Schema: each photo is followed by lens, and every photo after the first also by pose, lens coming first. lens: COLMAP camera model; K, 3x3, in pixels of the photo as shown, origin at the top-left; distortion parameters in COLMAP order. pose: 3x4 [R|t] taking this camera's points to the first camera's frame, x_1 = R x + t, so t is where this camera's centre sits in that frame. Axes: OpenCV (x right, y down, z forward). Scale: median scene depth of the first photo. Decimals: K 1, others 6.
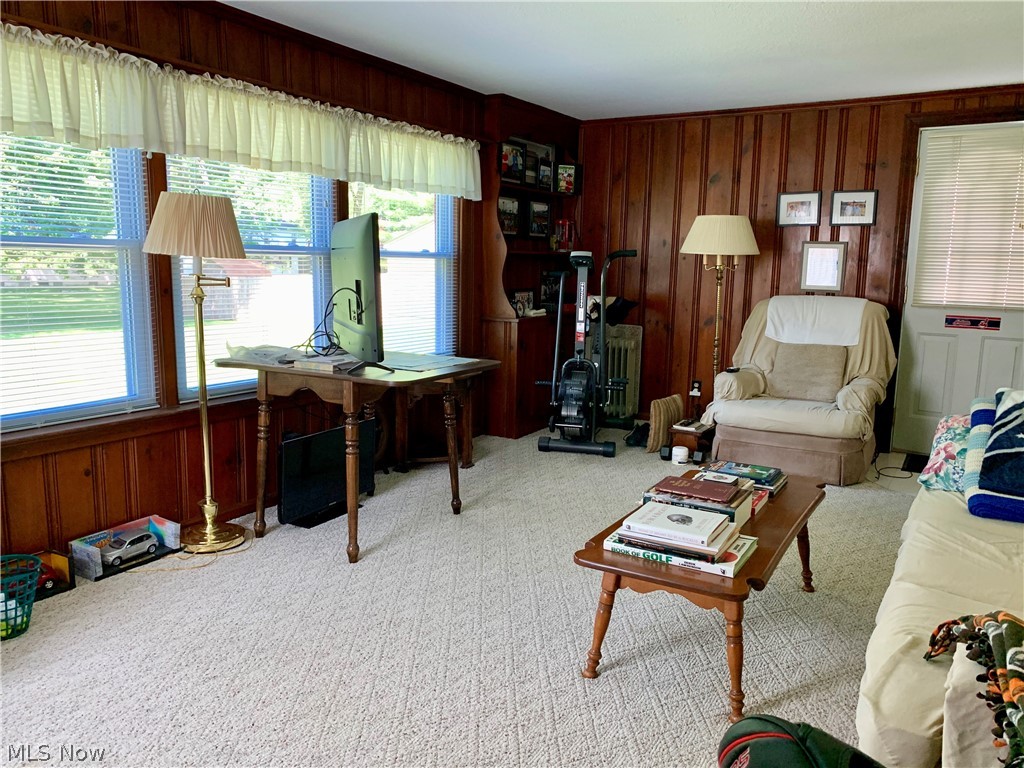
lens RADIAL K [[788.8, 0, 531.9], [0, 788.8, 382.9], [0, 0, 1]] dist [0.004215, -0.069502]
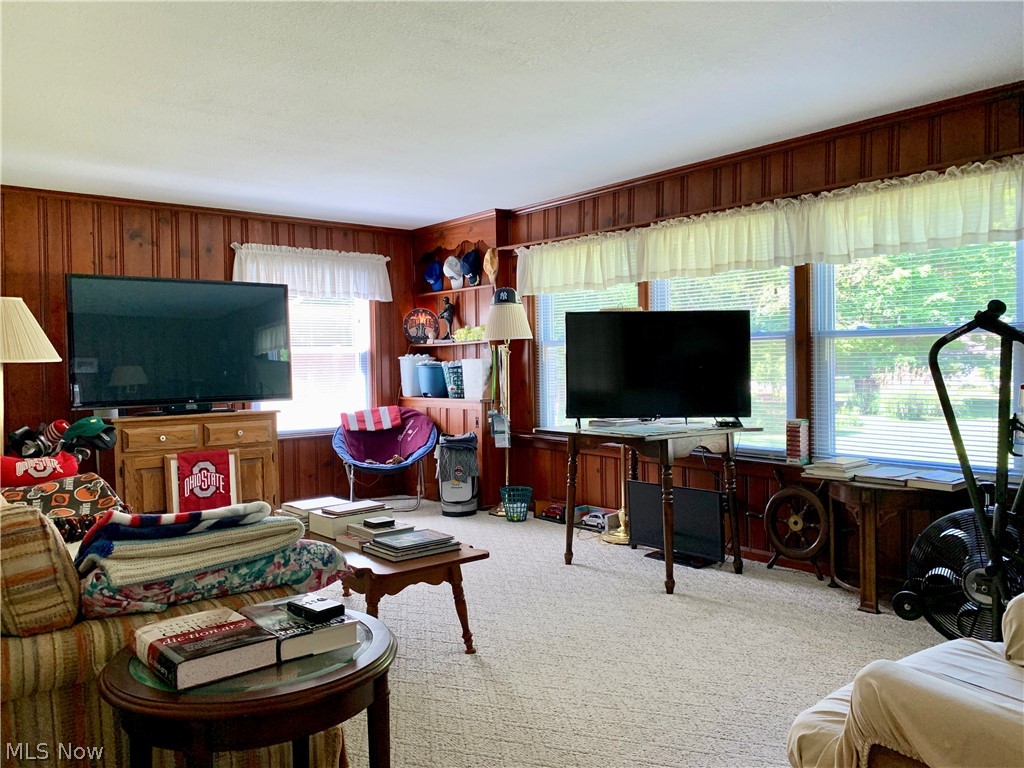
lens RADIAL K [[788.8, 0, 531.9], [0, 788.8, 382.9], [0, 0, 1]] dist [0.004215, -0.069502]
pose [[-0.365669, 0.004965, -0.930732, 0.819639], [-0.138446, 0.988571, 0.059667, -0.120865], [0.920391, 0.150674, -0.360802, 1.063659]]
